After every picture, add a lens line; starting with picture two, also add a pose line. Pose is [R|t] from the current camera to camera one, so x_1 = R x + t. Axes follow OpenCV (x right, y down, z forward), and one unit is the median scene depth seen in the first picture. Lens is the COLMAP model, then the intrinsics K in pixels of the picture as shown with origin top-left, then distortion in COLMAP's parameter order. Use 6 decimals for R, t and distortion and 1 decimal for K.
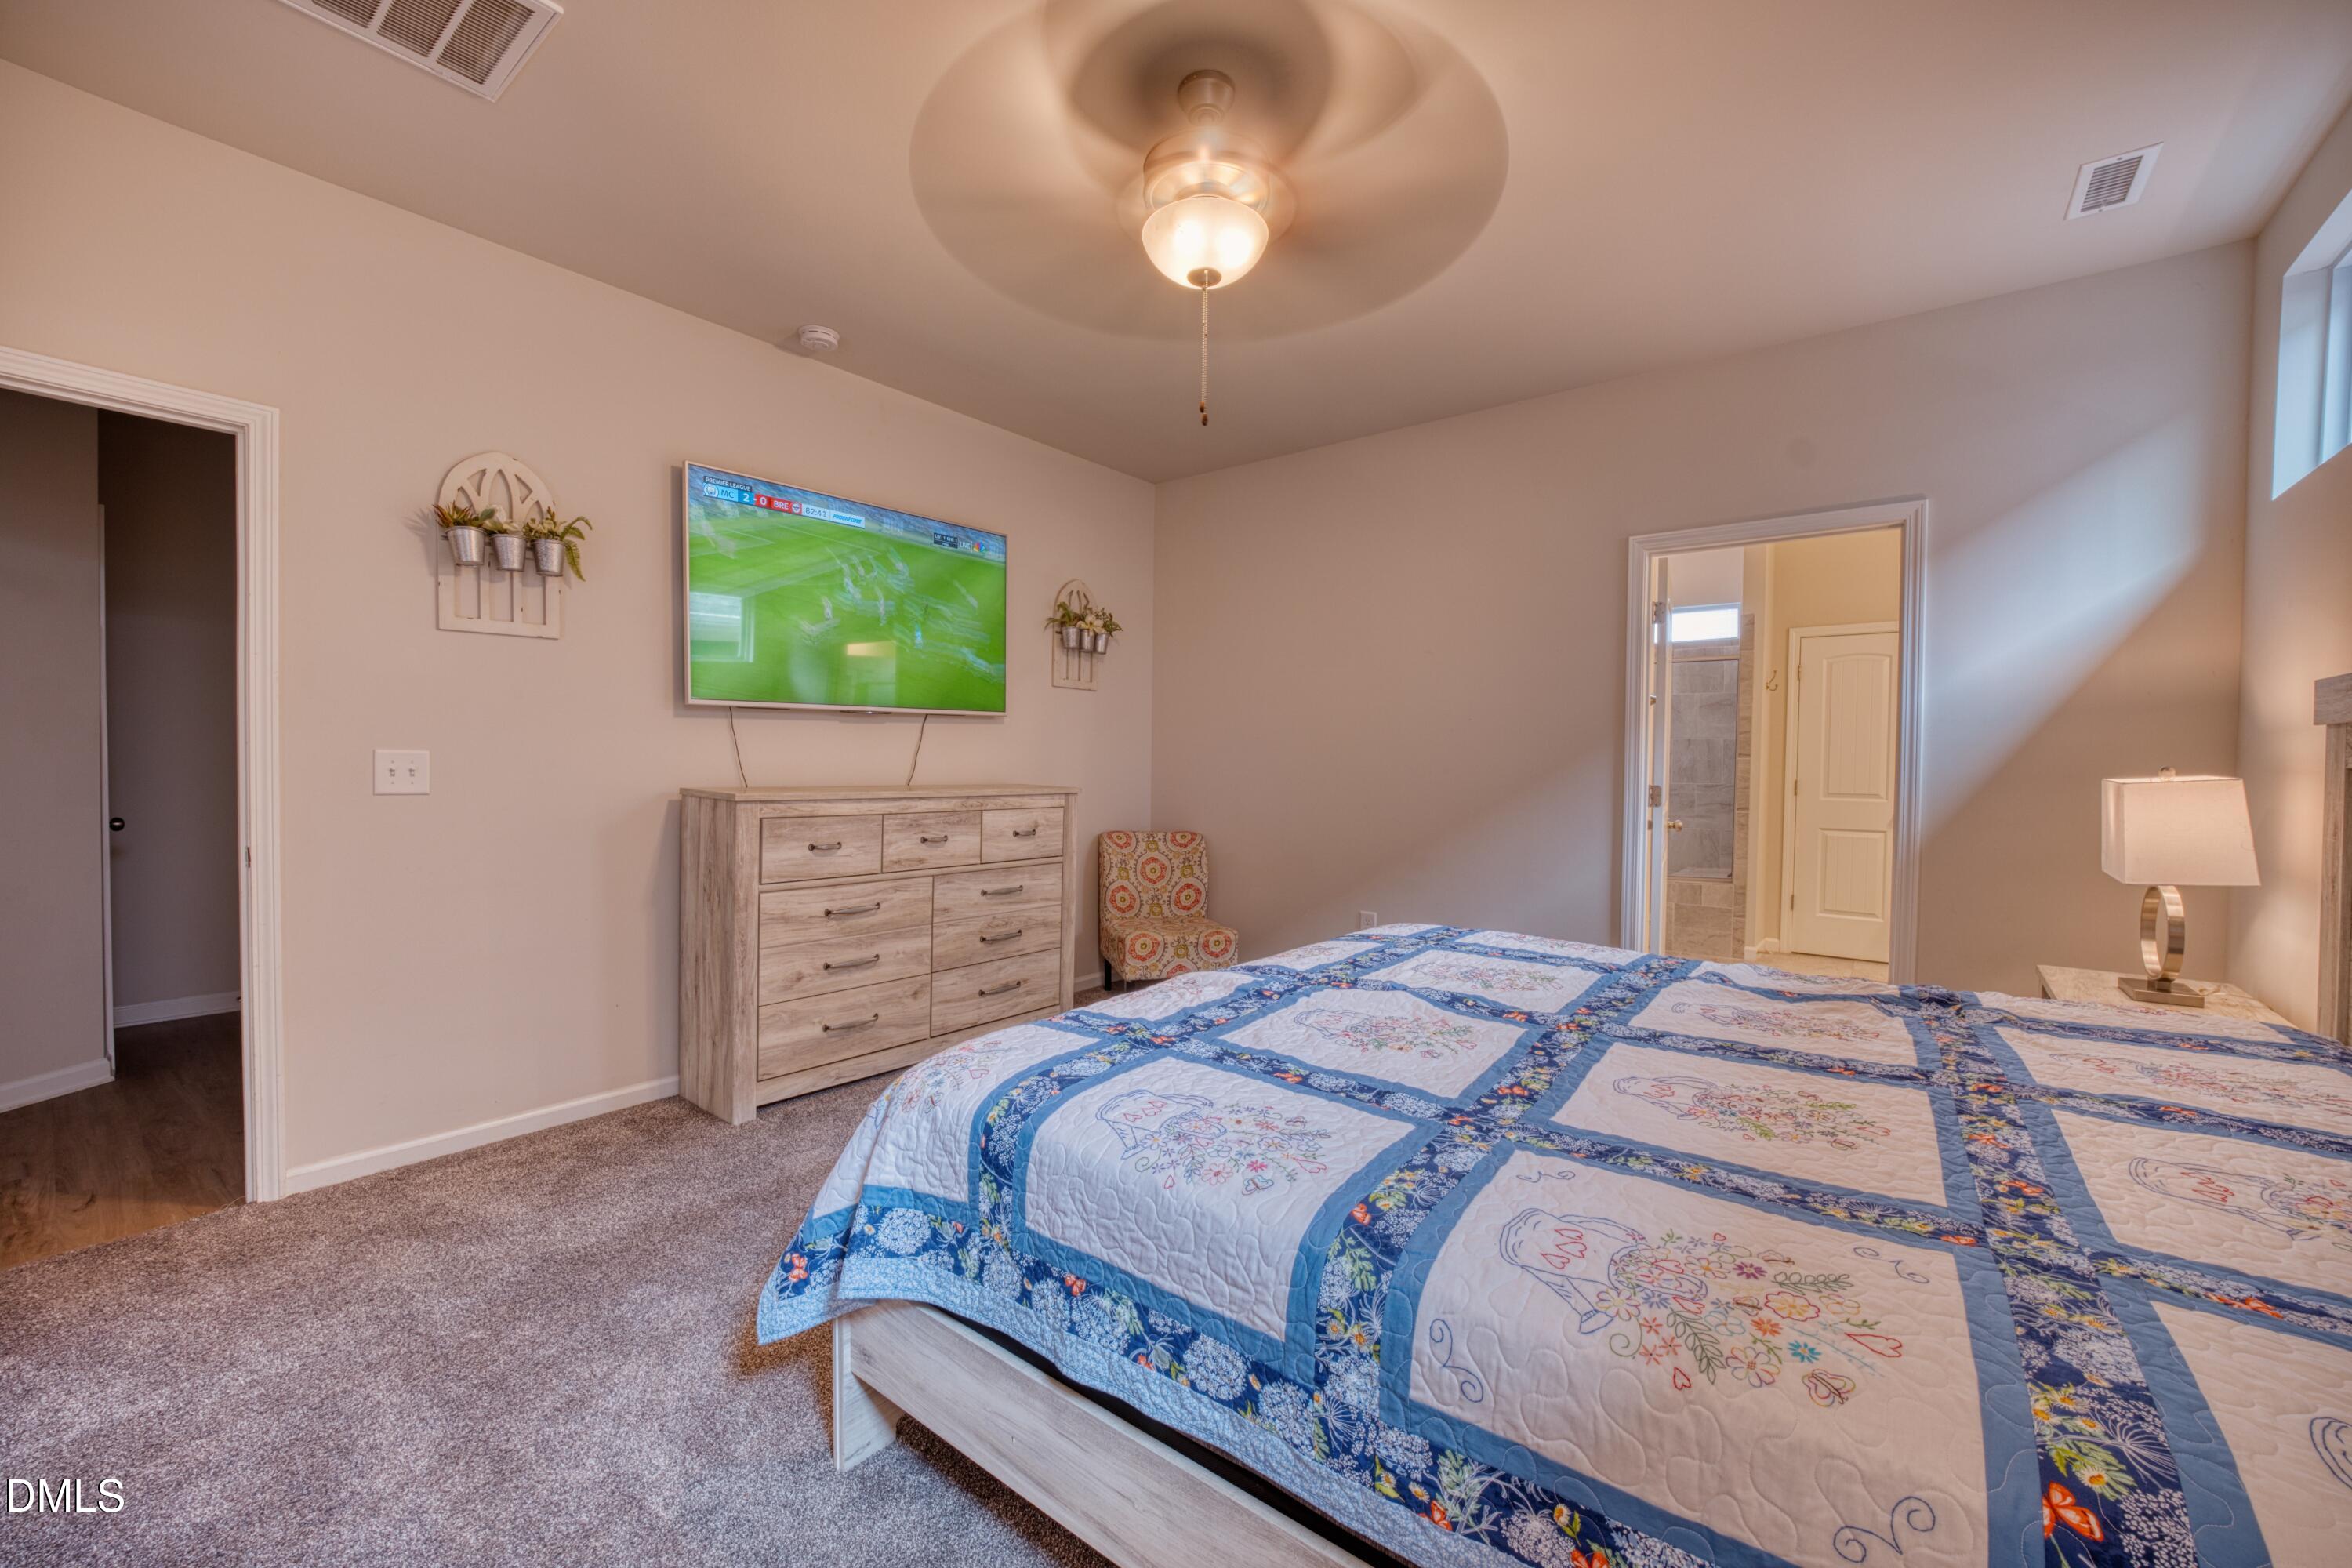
lens RADIAL K [[928.3, 0, 1188.1], [0, 928.3, 782.1], [0, 0, 1]] dist [-0.002565, -0.000066]
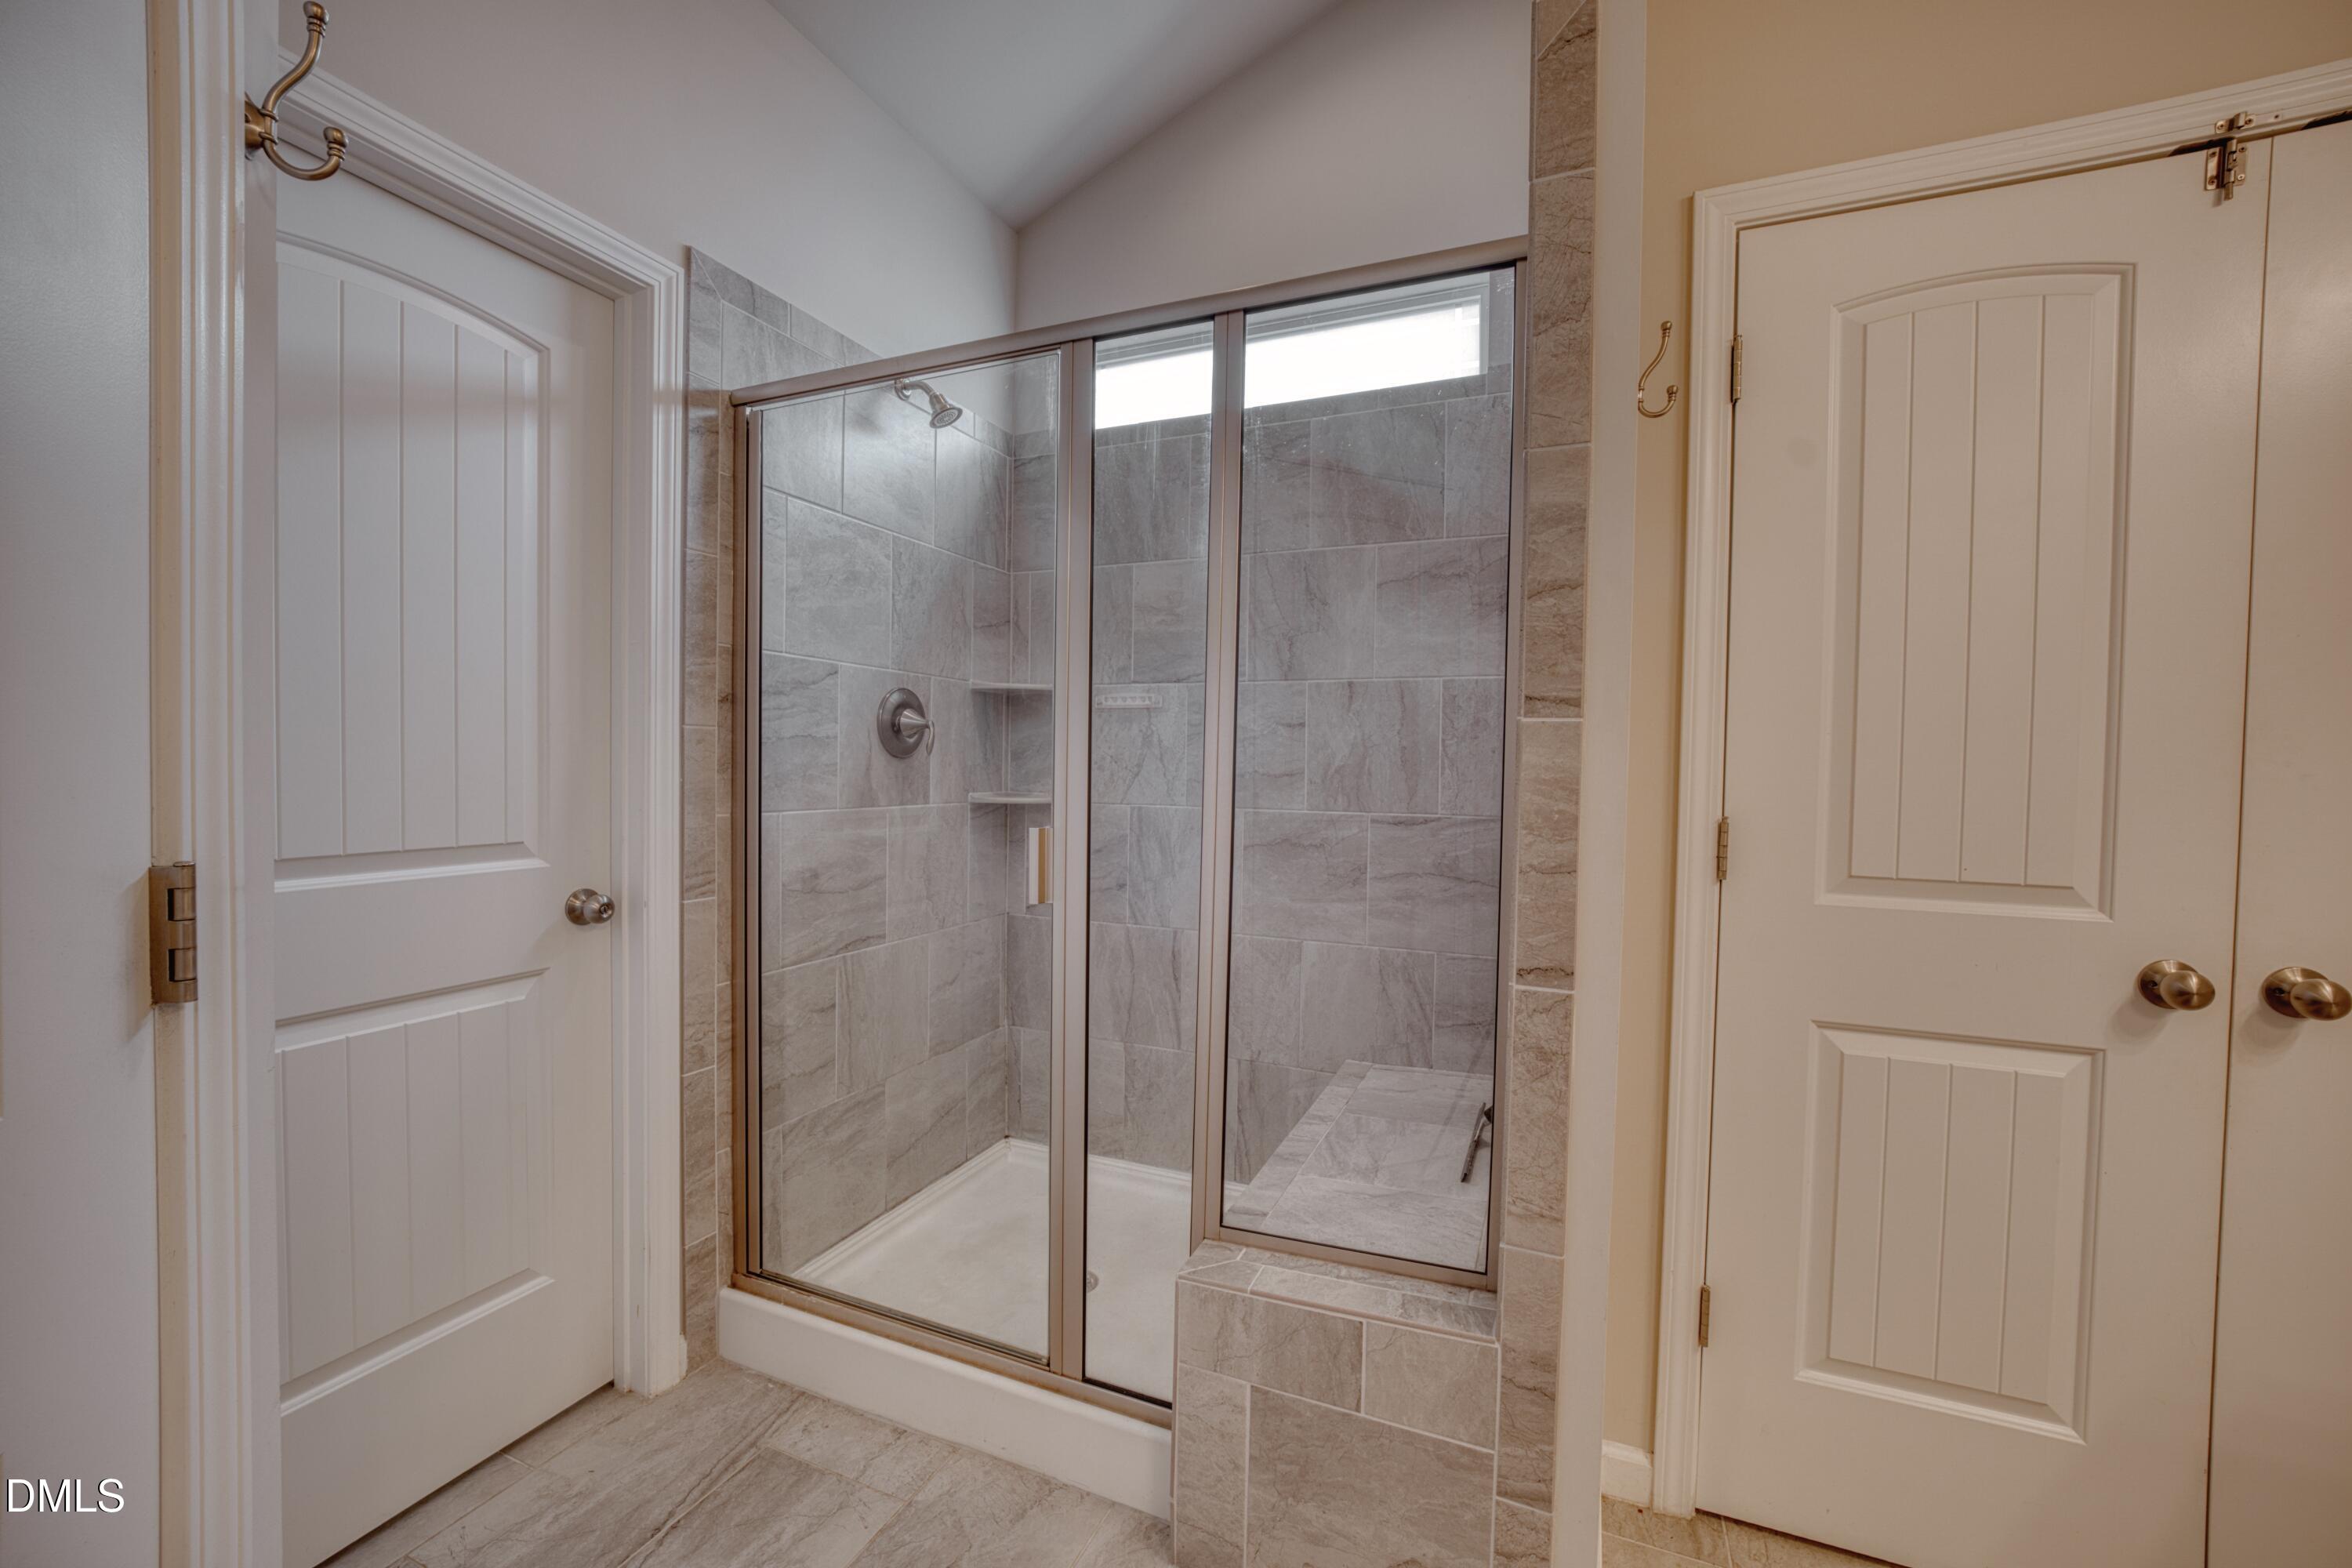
lens RADIAL K [[928.3, 0, 1169.6], [0, 928.3, 783.9], [0, 0, 1]] dist [-0.002565, -0.000066]
pose [[0.968798, -0.003109, 0.247834, 0.426352], [0.002035, 0.999987, 0.004593, -0.011882], [-0.247845, -0.003945, 0.968792, 0.748329]]
